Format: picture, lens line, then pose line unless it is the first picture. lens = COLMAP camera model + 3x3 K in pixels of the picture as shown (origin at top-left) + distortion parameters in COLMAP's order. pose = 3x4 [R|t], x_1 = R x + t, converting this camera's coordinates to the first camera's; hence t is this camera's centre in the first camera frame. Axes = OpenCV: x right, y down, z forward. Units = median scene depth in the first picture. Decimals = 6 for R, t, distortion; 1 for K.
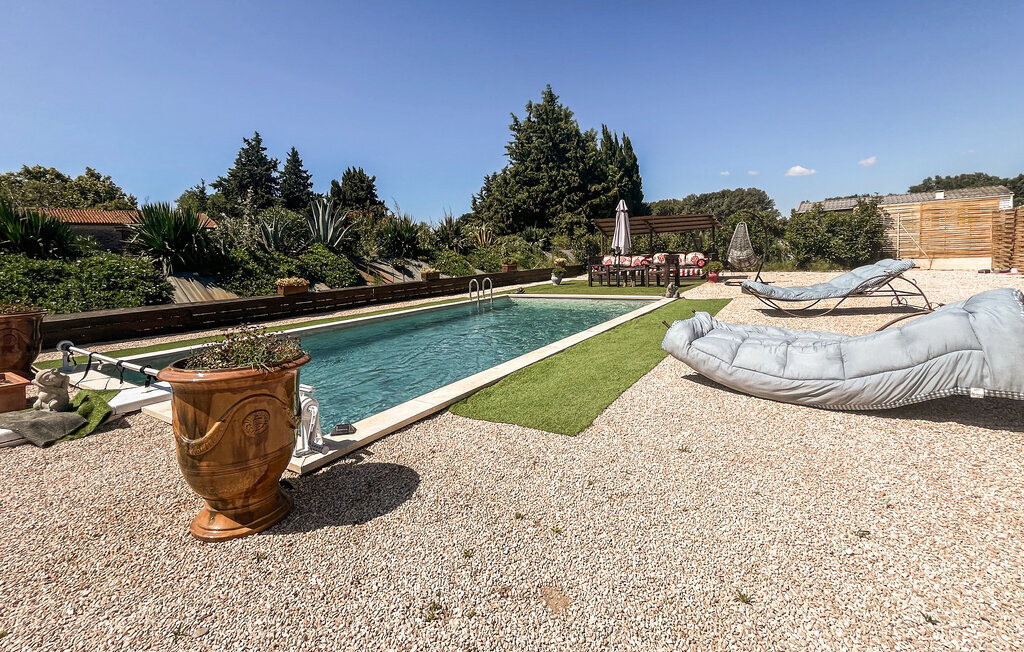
lens RADIAL K [[456.7, 0, 514.9], [0, 456.7, 306.3], [0, 0, 1]] dist [-0.003355, -0.000433]
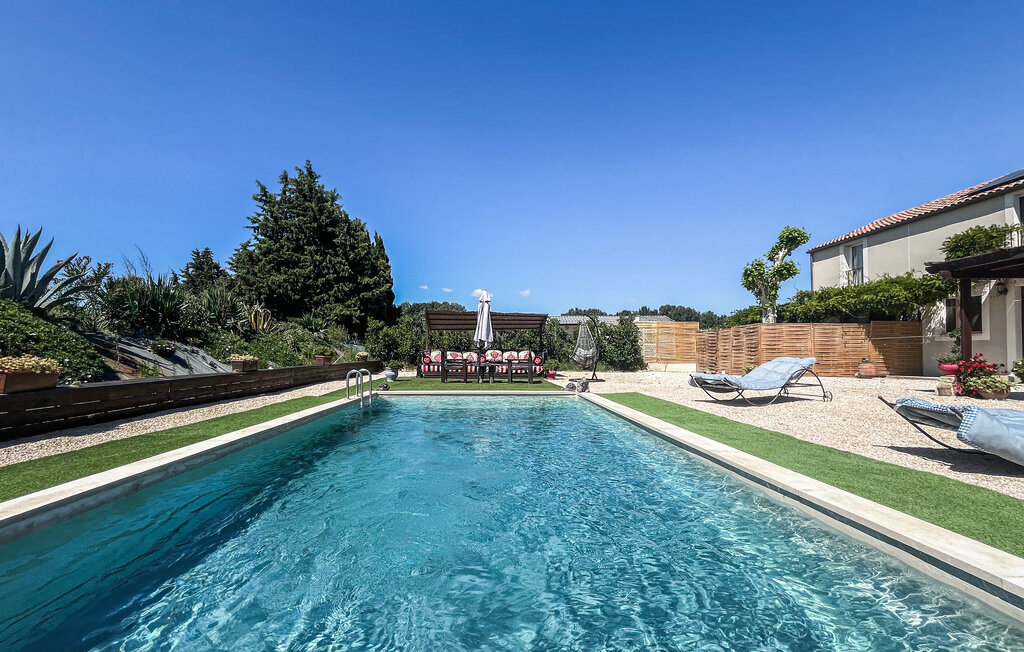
lens RADIAL K [[444.2, 0, 510.0], [0, 444.2, 369.5], [0, 0, 1]] dist [-0.000651, -0.000327]
pose [[0.814266, 0.021126, 0.580107, -0.109562], [0.028373, 0.996695, -0.076123, 0.000039], [-0.579798, 0.078444, 0.810975, 0.105711]]
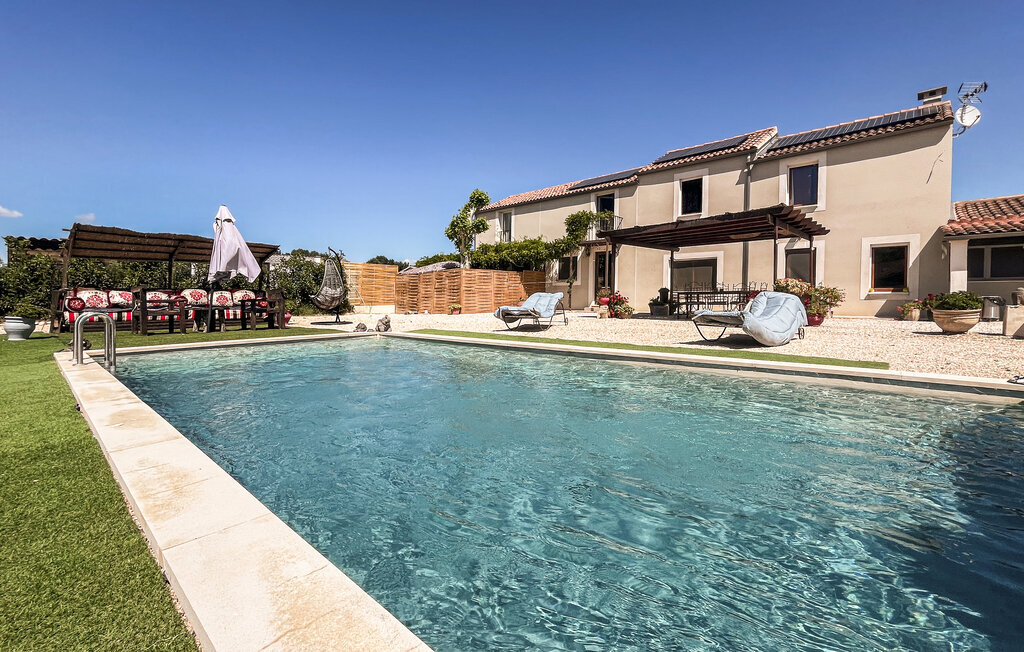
lens RADIAL K [[437.4, 0, 512.0], [0, 437.4, 326.0], [0, 0, 1]] dist [0.000122, 0.000073]
pose [[0.129020, -0.021945, 0.991399, -0.161728], [0.112725, 0.993599, 0.007324, -0.002910], [-0.985214, 0.110810, 0.130668, 0.216831]]
